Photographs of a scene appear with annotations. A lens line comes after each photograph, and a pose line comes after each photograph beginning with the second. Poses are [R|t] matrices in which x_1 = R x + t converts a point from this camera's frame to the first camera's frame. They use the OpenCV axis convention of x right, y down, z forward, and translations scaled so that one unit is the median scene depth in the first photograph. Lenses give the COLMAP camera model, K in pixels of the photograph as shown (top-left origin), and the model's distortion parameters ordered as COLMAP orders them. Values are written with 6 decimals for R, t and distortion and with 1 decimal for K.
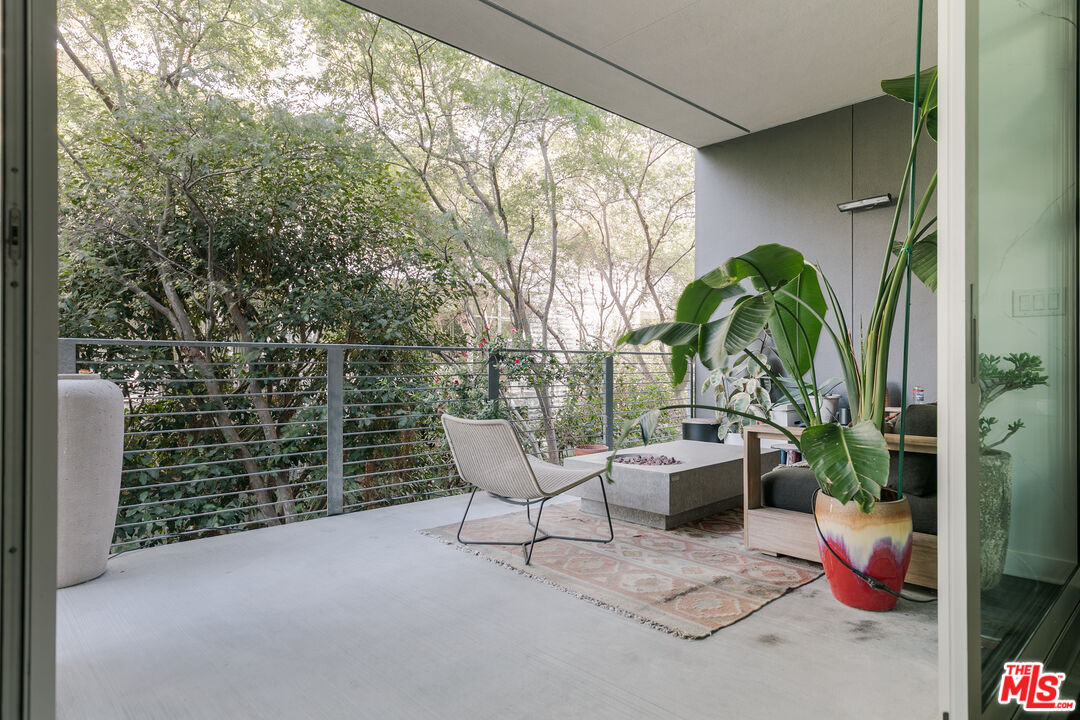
lens RADIAL K [[615.5, 0, 540.0], [0, 615.5, 360.0], [0, 0, 1]] dist [-0.002527, -0.000502]
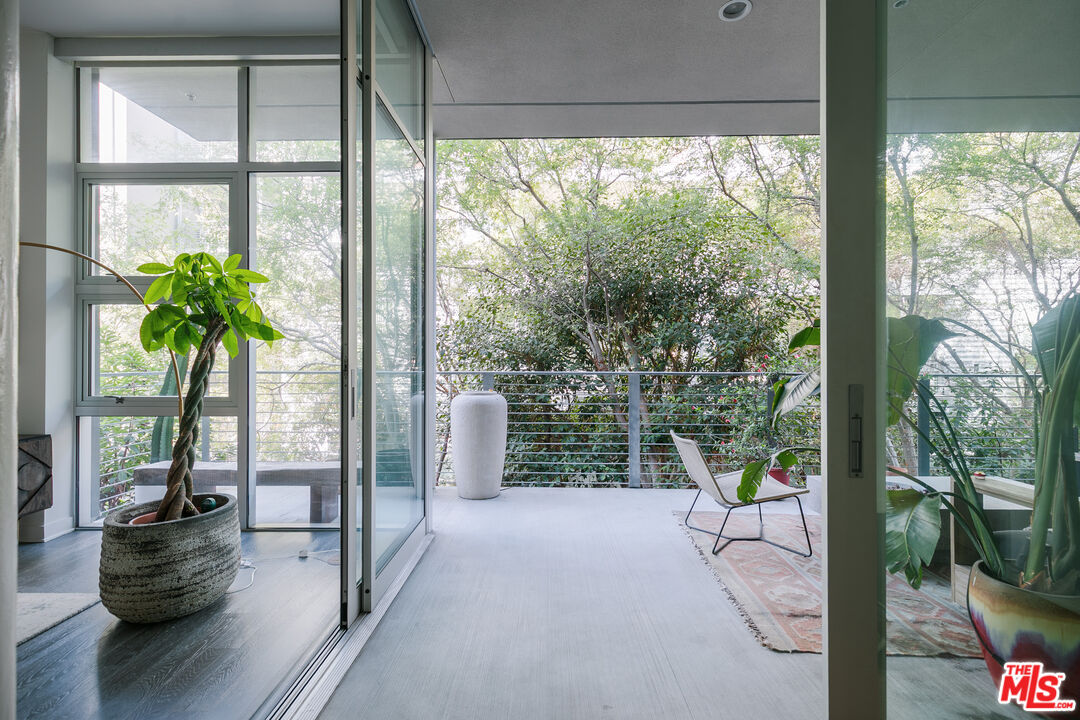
lens RADIAL K [[484.0, 0, 538.5], [0, 484.0, 355.7], [0, 0, 1]] dist [0.001445, 0.000158]
pose [[0.714866, -0.003119, -0.699255, 0.423787], [0.000366, 0.999992, -0.004086, -0.082201], [0.699262, 0.002665, 0.714861, 0.005779]]
